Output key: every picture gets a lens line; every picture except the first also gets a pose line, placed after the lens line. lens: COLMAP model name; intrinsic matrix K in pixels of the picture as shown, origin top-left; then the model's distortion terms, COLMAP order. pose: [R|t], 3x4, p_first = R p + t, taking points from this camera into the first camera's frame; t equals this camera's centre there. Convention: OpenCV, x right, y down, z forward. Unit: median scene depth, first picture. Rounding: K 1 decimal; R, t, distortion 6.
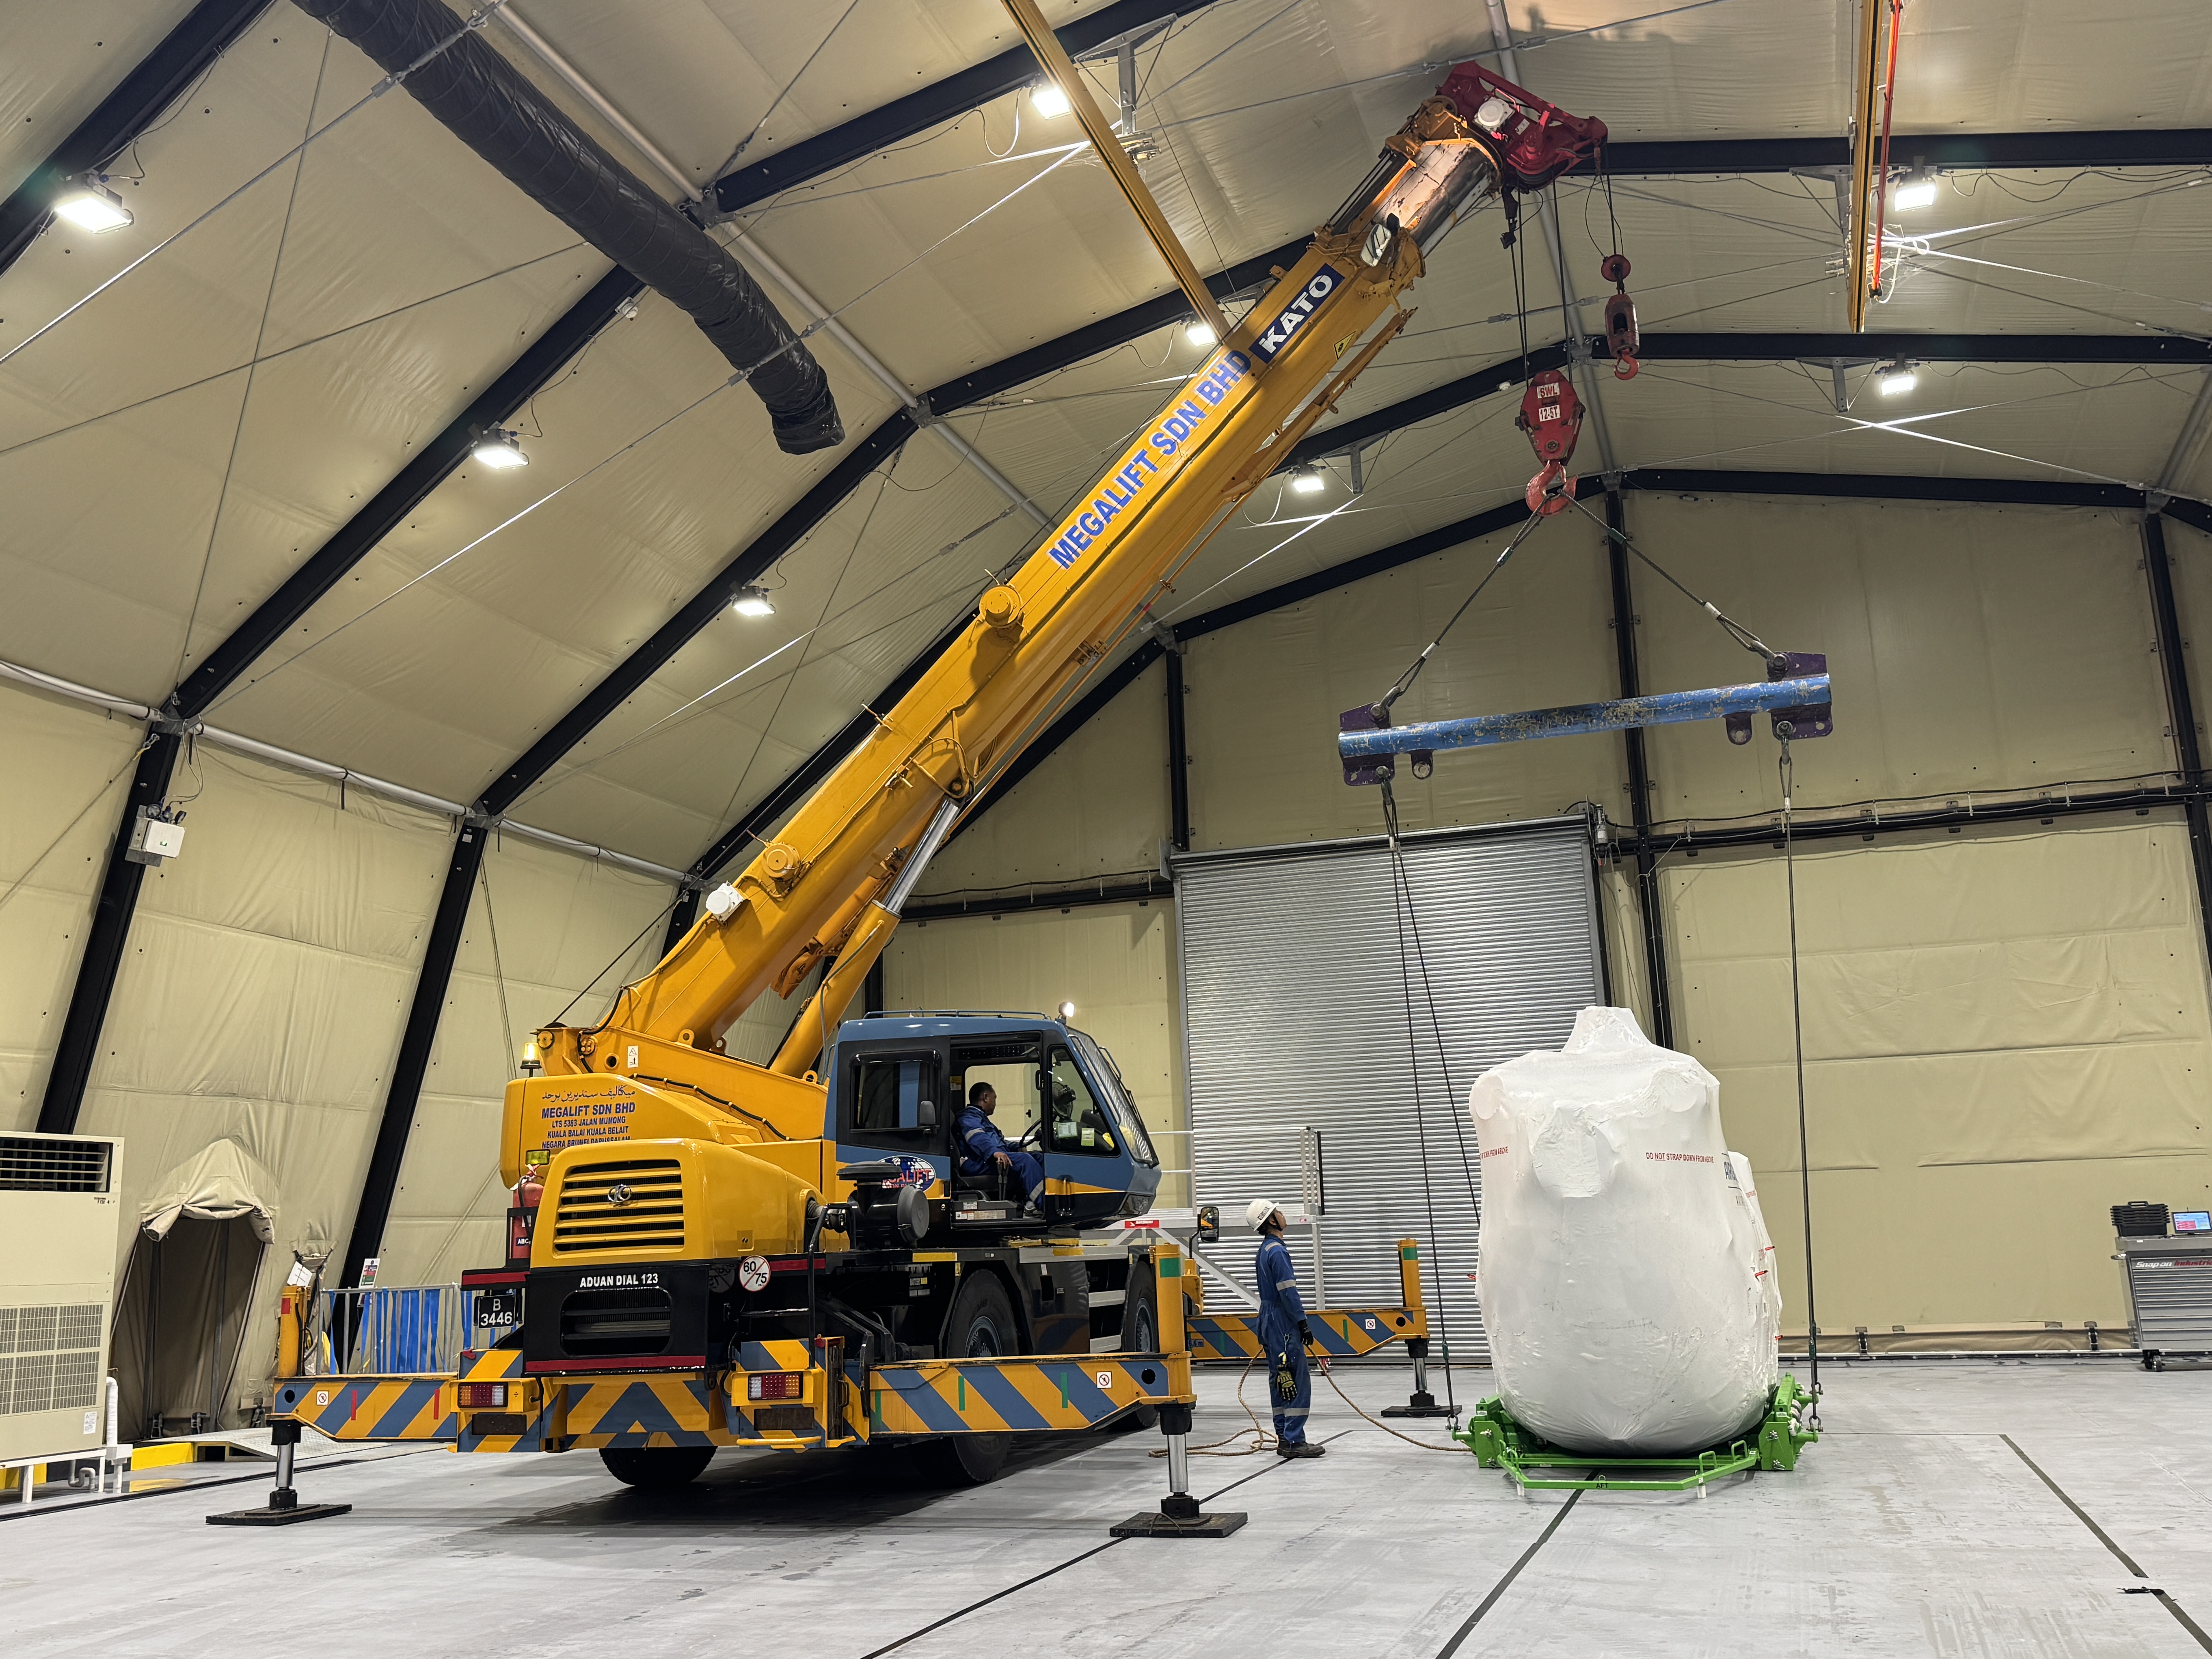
lens RADIAL K [[1966.2, 0, 1106.0], [0, 1966.2, 829.5], [0, 0, 1]] dist [0.160535, -0.133906]
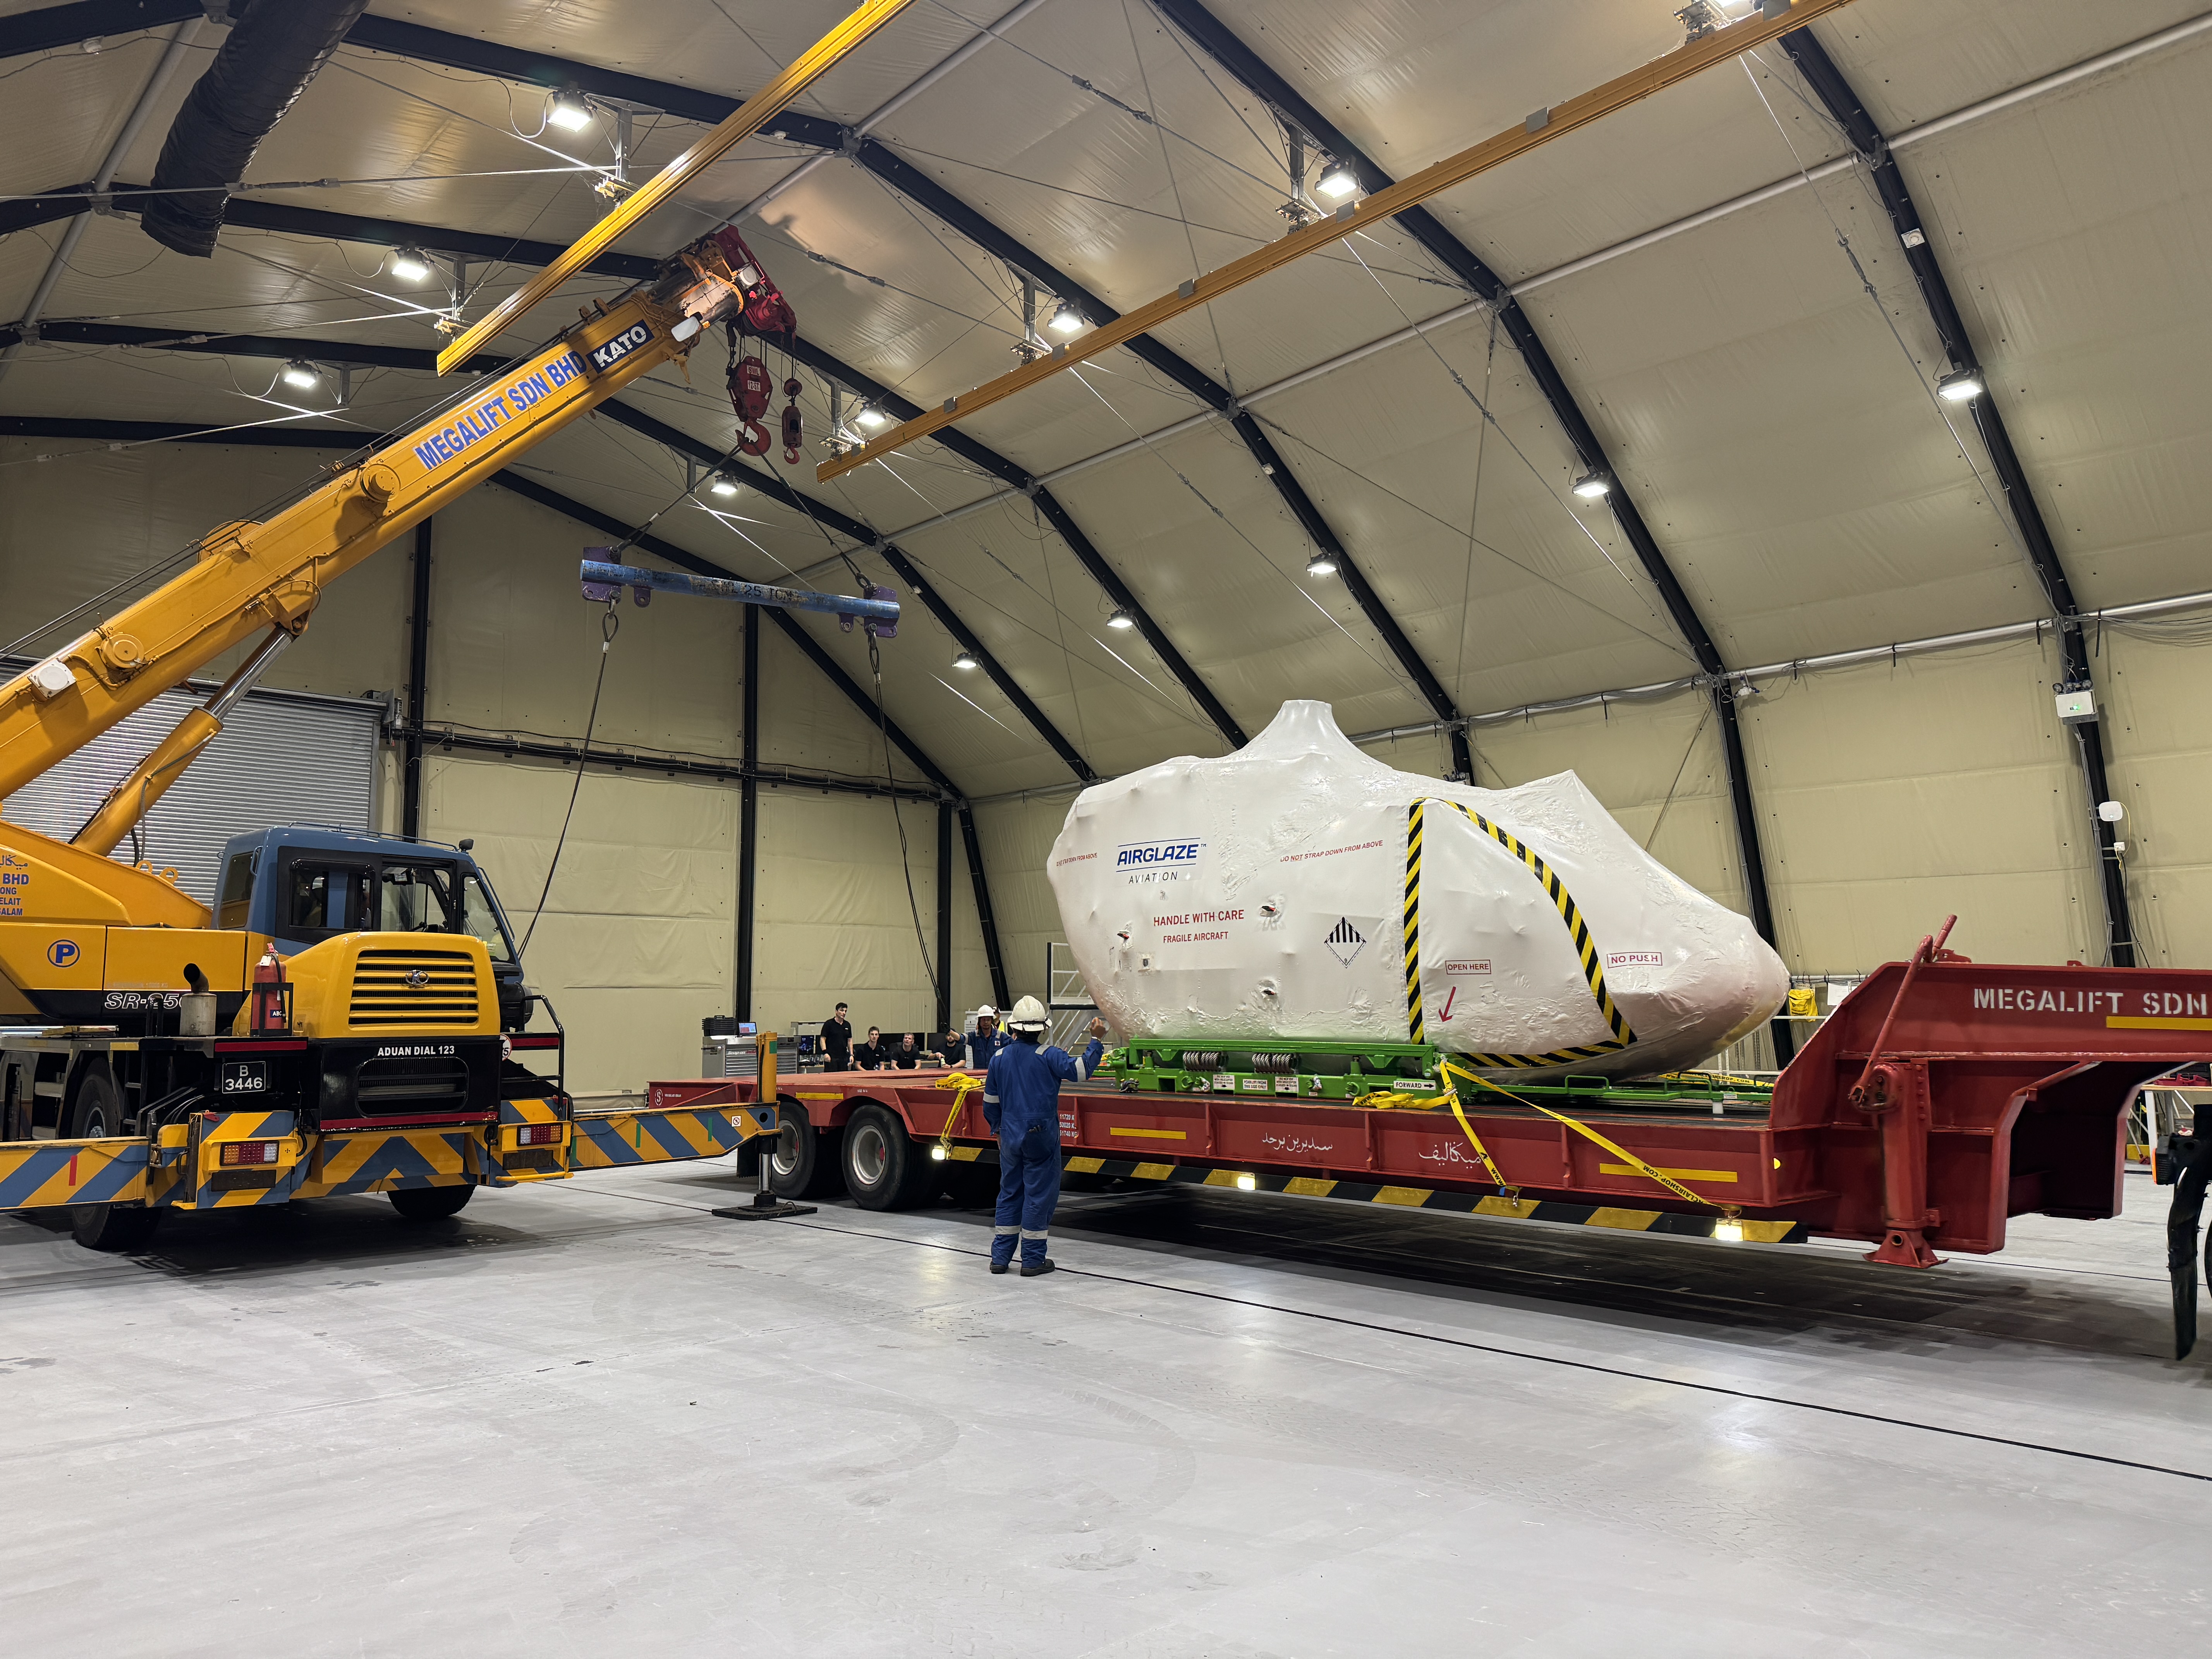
lens RADIAL K [[1573.8, 0, 1107.5], [0, 1573.8, 809.9], [0, 0, 1]] dist [0.064585, -0.001592]
pose [[0.464586, 0.149063, 0.872892, -0.638868], [-0.196511, 0.978507, -0.062509, 0.047761], [-0.863448, -0.142492, 0.483893, 0.156796]]
